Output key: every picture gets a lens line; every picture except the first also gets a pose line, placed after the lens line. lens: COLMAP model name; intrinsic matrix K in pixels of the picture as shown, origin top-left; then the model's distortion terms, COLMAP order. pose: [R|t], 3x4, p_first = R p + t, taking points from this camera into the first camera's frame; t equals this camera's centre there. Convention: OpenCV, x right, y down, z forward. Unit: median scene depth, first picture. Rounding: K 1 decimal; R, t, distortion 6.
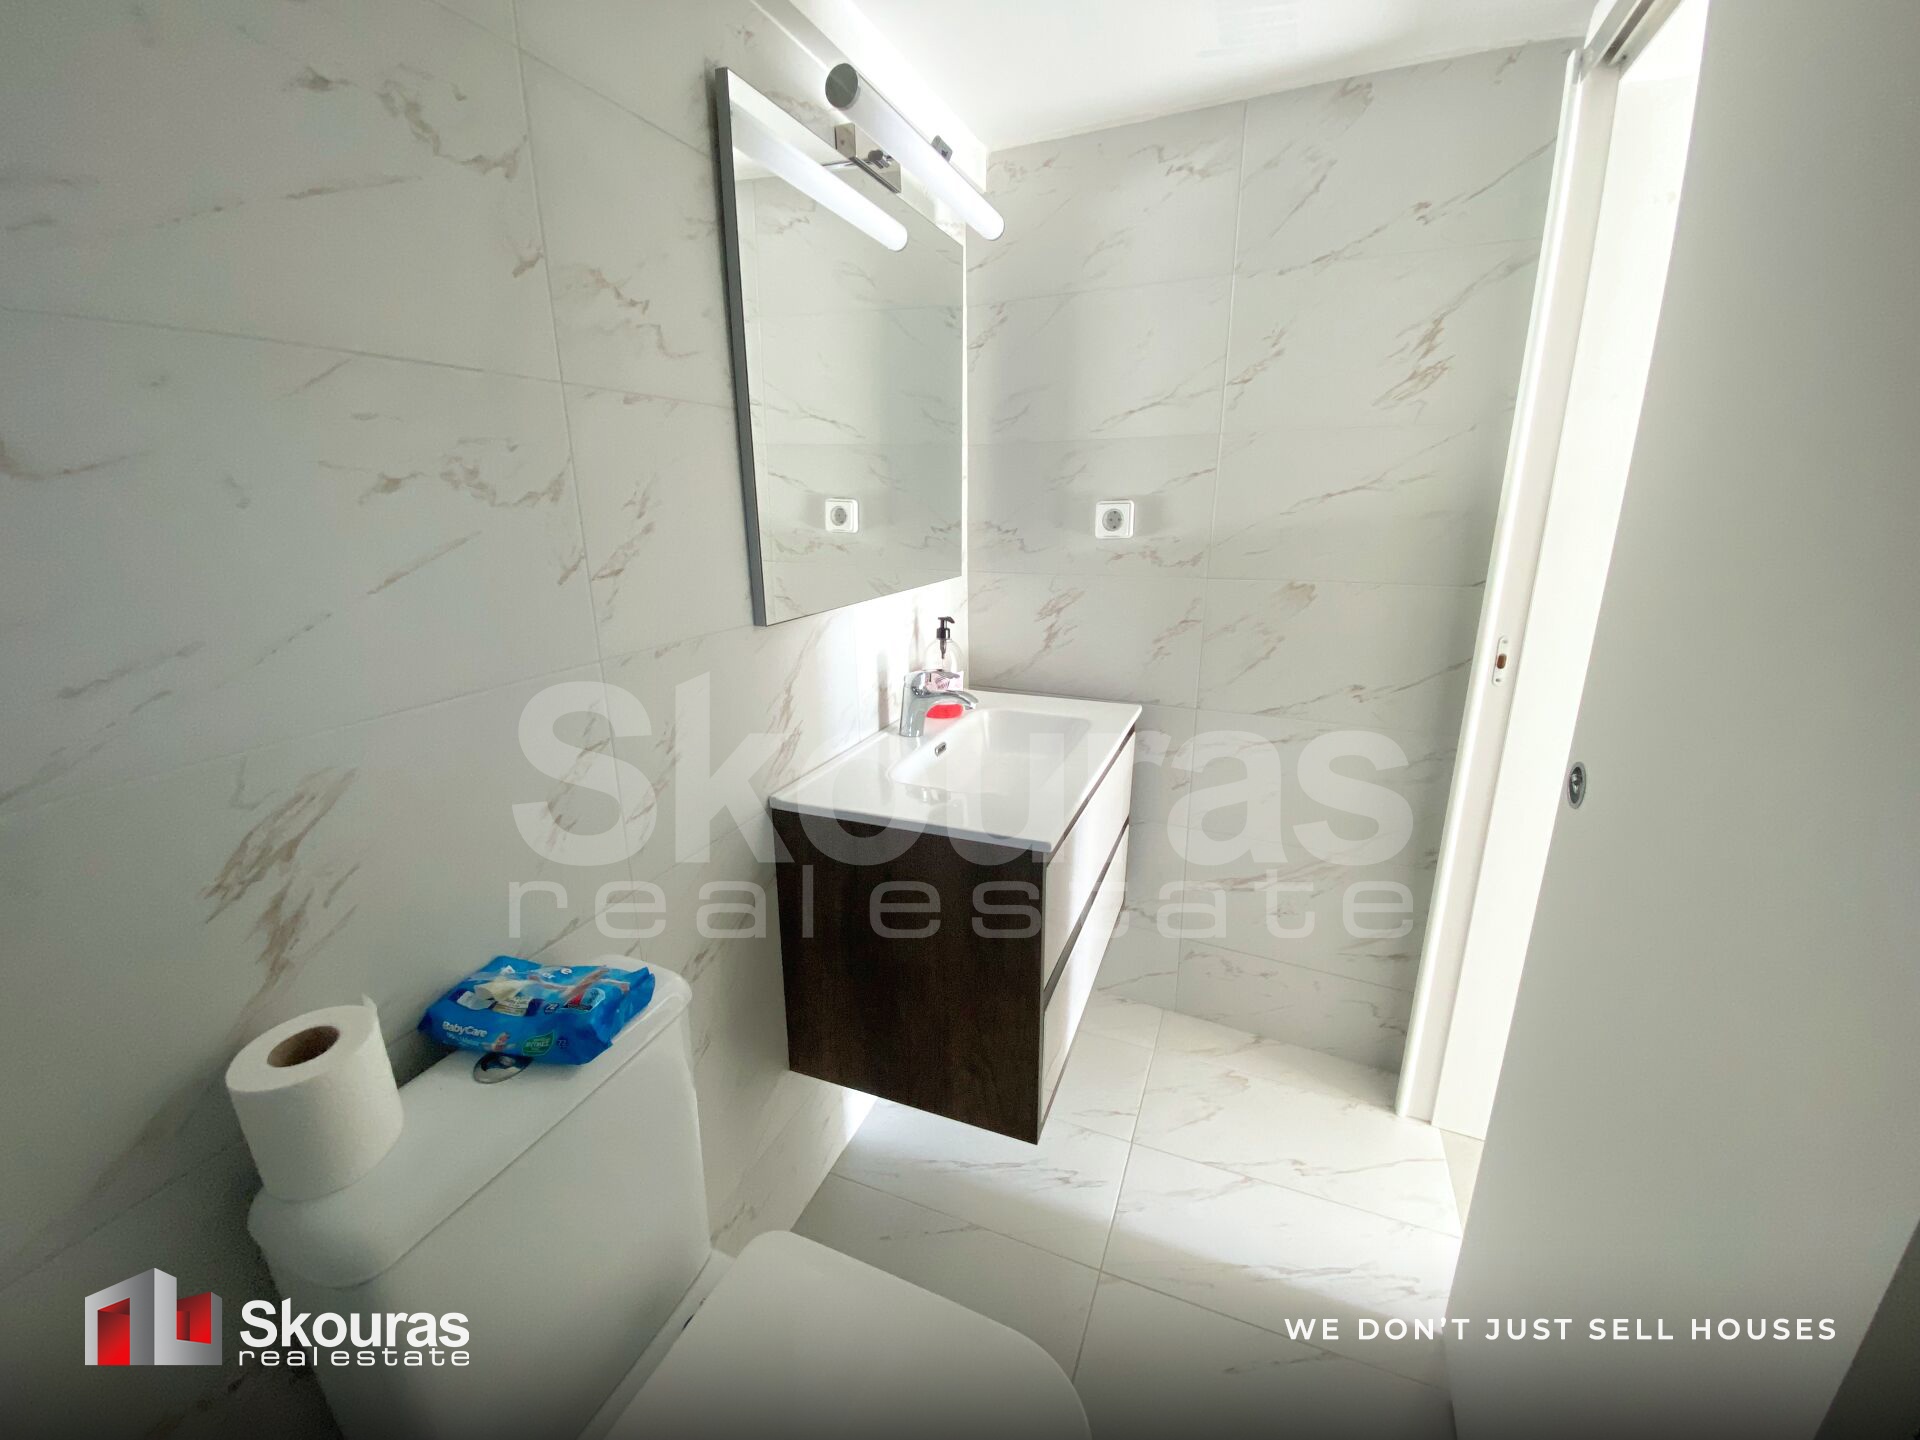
lens RADIAL K [[783.8, 0, 957.9], [0, 783.8, 717.0], [0, 0, 1]] dist [-0.000428, -0.000132]
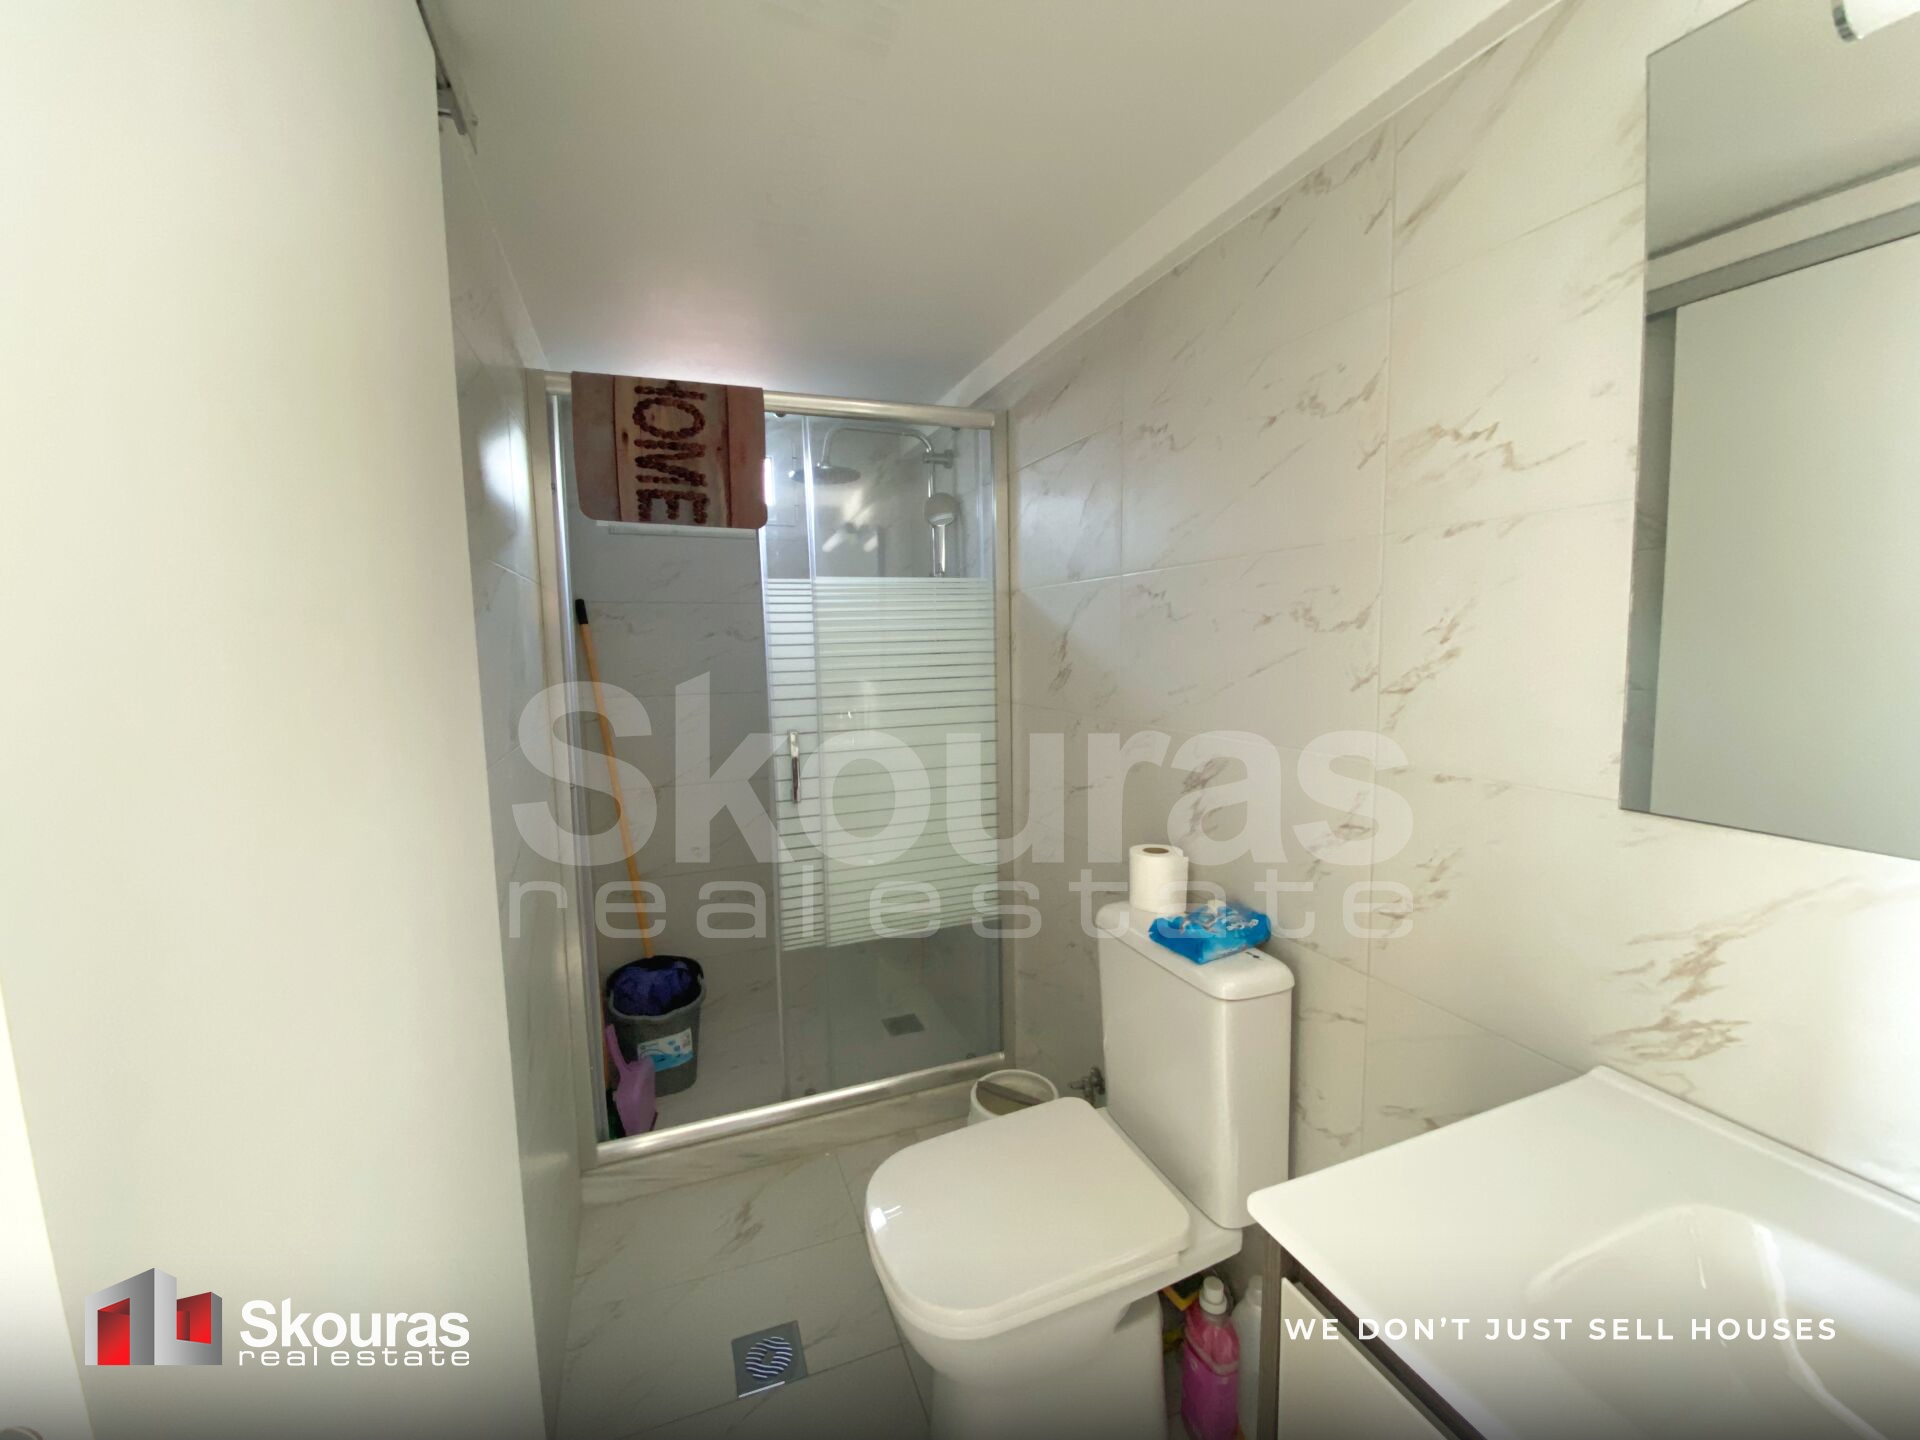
lens RADIAL K [[783.8, 0, 960.7], [0, 783.8, 713.0], [0, 0, 1]] dist [-0.000428, -0.000132]
pose [[-0.725495, 0.086582, -0.682760, 0.773076], [-0.165852, 0.940823, 0.295541, -0.378912], [0.667945, 0.327651, -0.668203, 1.338005]]
